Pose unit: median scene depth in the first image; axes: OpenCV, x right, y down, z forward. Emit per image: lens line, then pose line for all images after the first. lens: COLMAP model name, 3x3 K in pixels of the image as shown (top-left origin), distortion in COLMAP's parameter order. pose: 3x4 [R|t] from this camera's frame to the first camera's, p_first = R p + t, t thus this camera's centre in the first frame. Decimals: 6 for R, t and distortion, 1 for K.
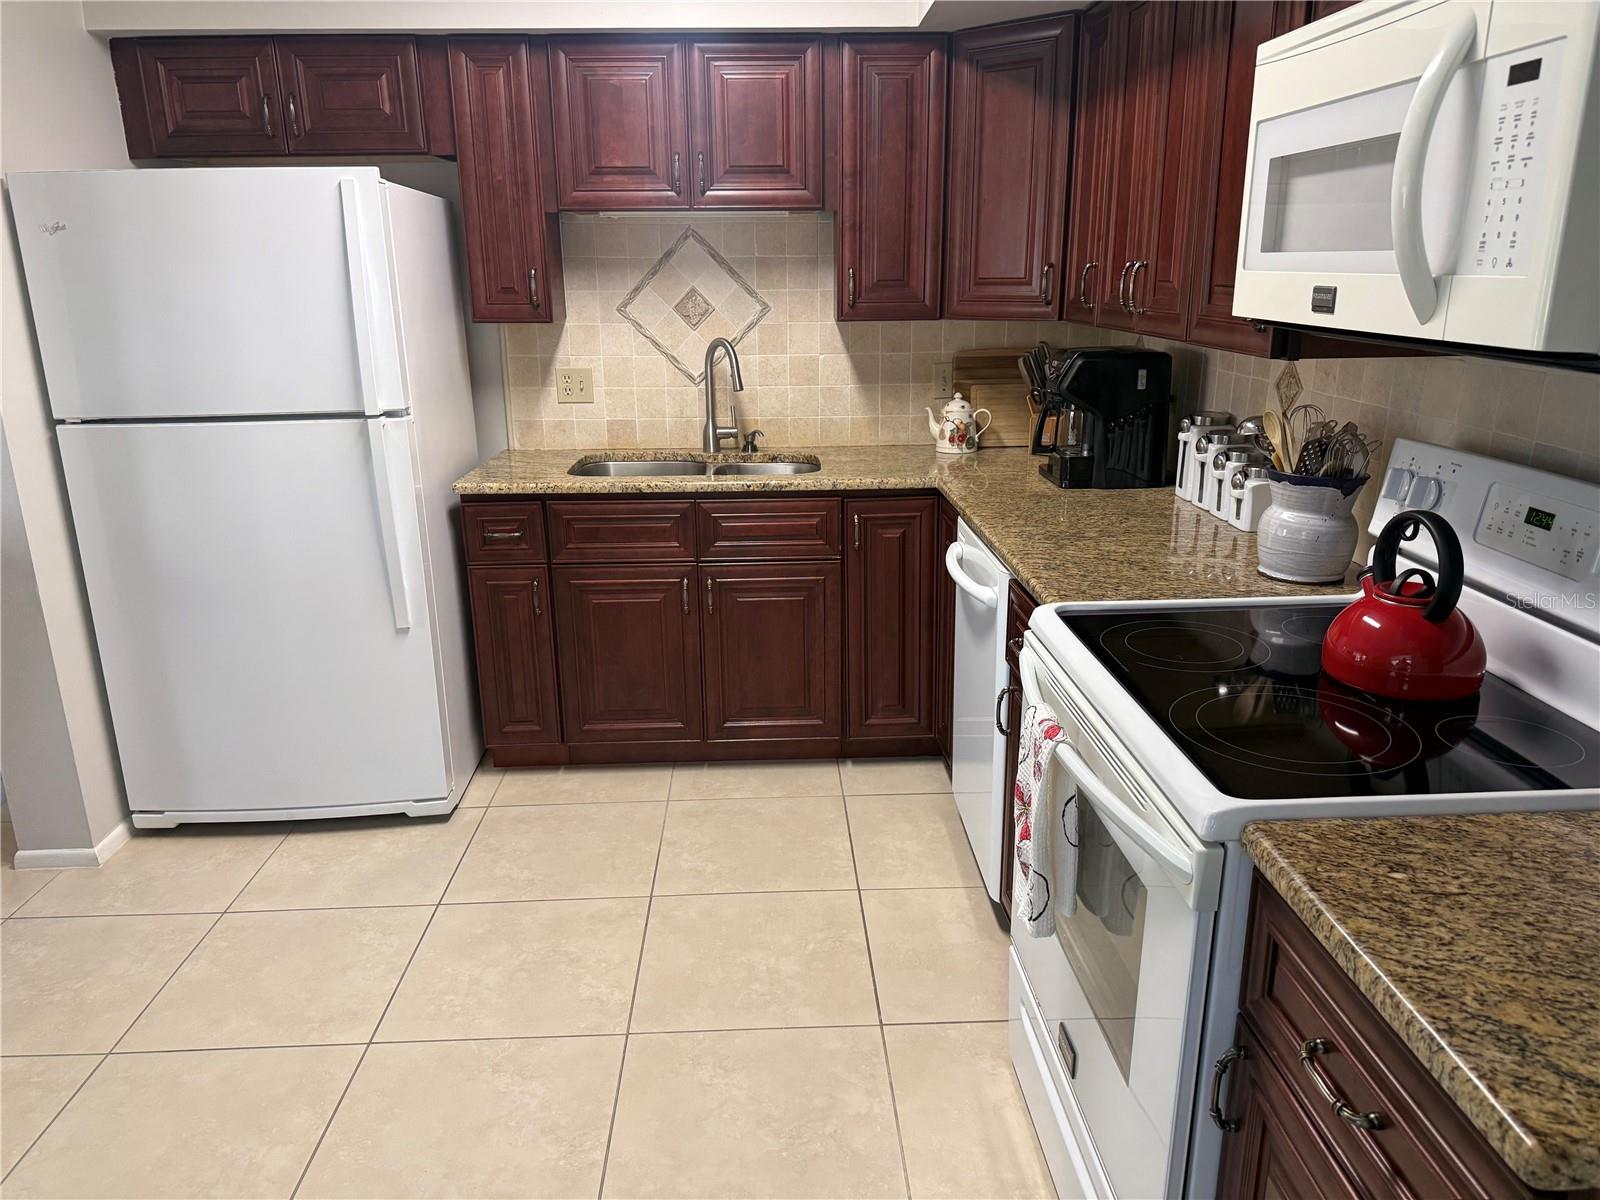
lens RADIAL K [[1141.8, 0, 803.4], [0, 1141.8, 599.6], [0, 0, 1]] dist [0.080054, -0.005967]
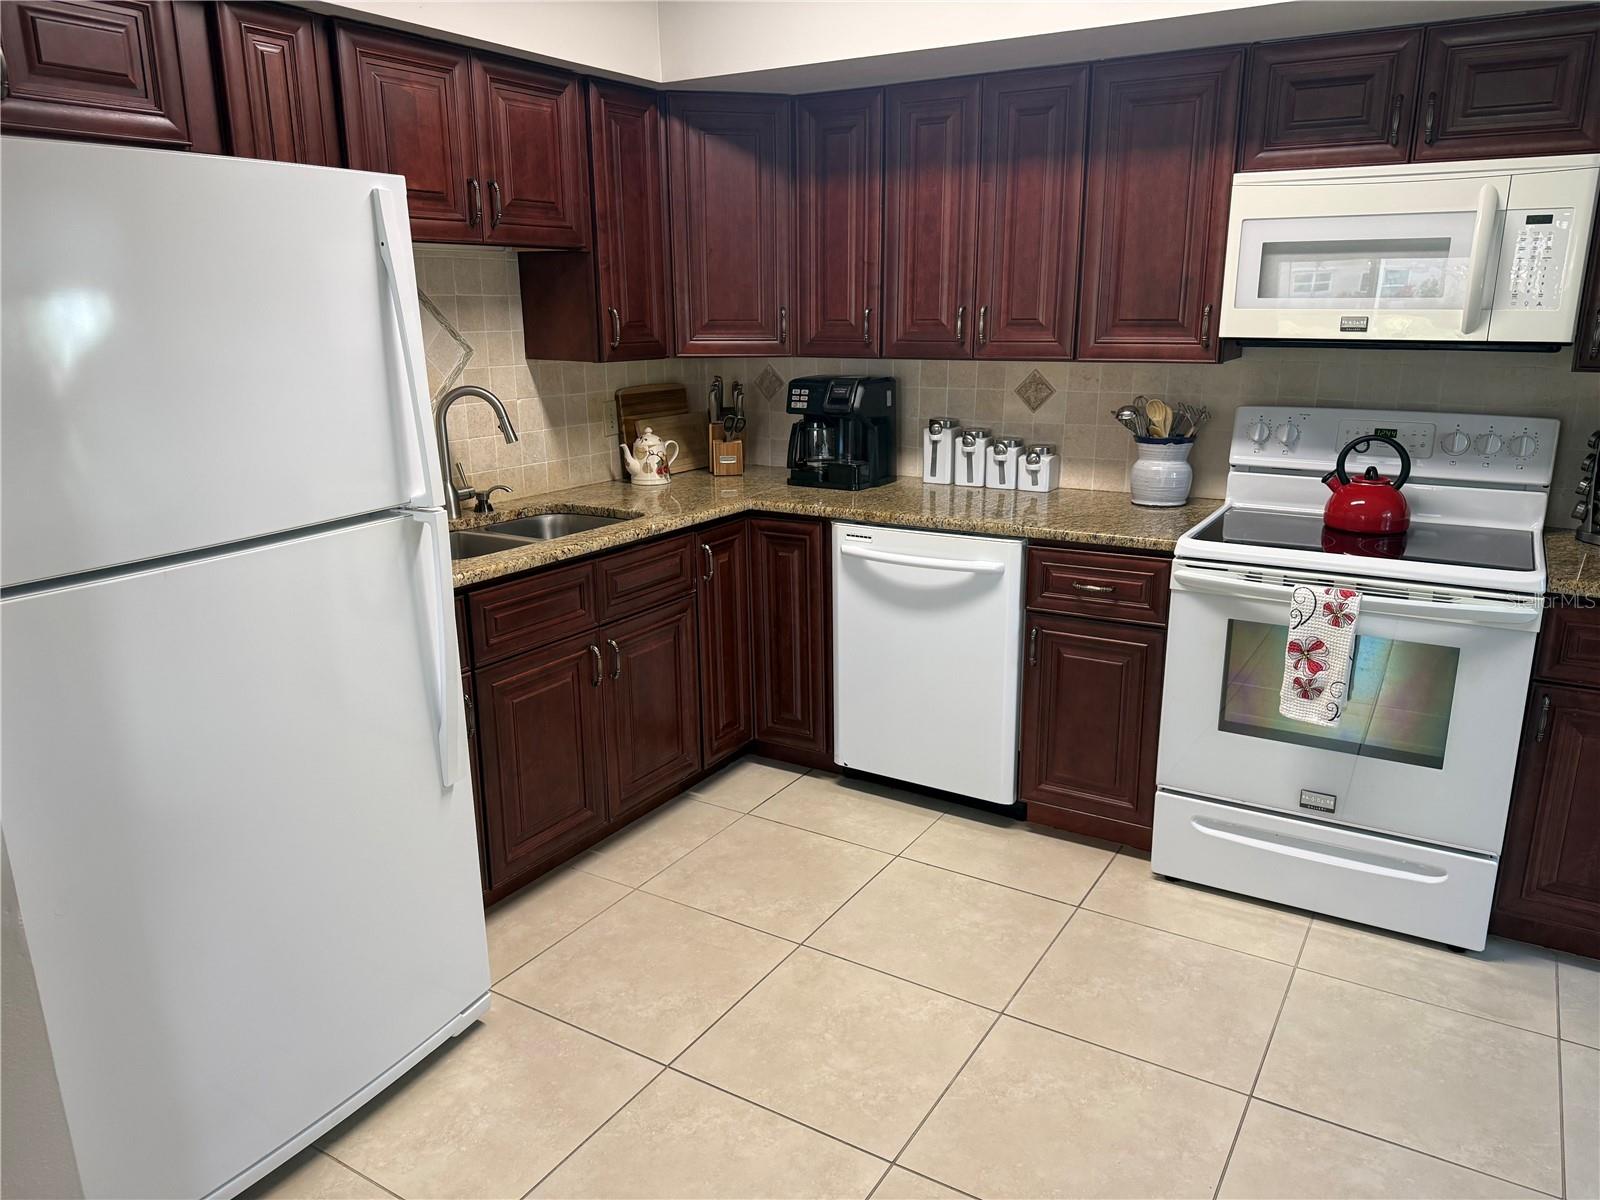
lens RADIAL K [[1141.8, 0, 809.1], [0, 1141.8, 594.7], [0, 0, 1]] dist [0.080054, -0.005967]
pose [[0.538880, -0.200969, 0.818059, -0.763292], [0.232562, 0.968876, 0.084823, -0.098033], [-0.809644, 0.144540, 0.568846, 0.346391]]
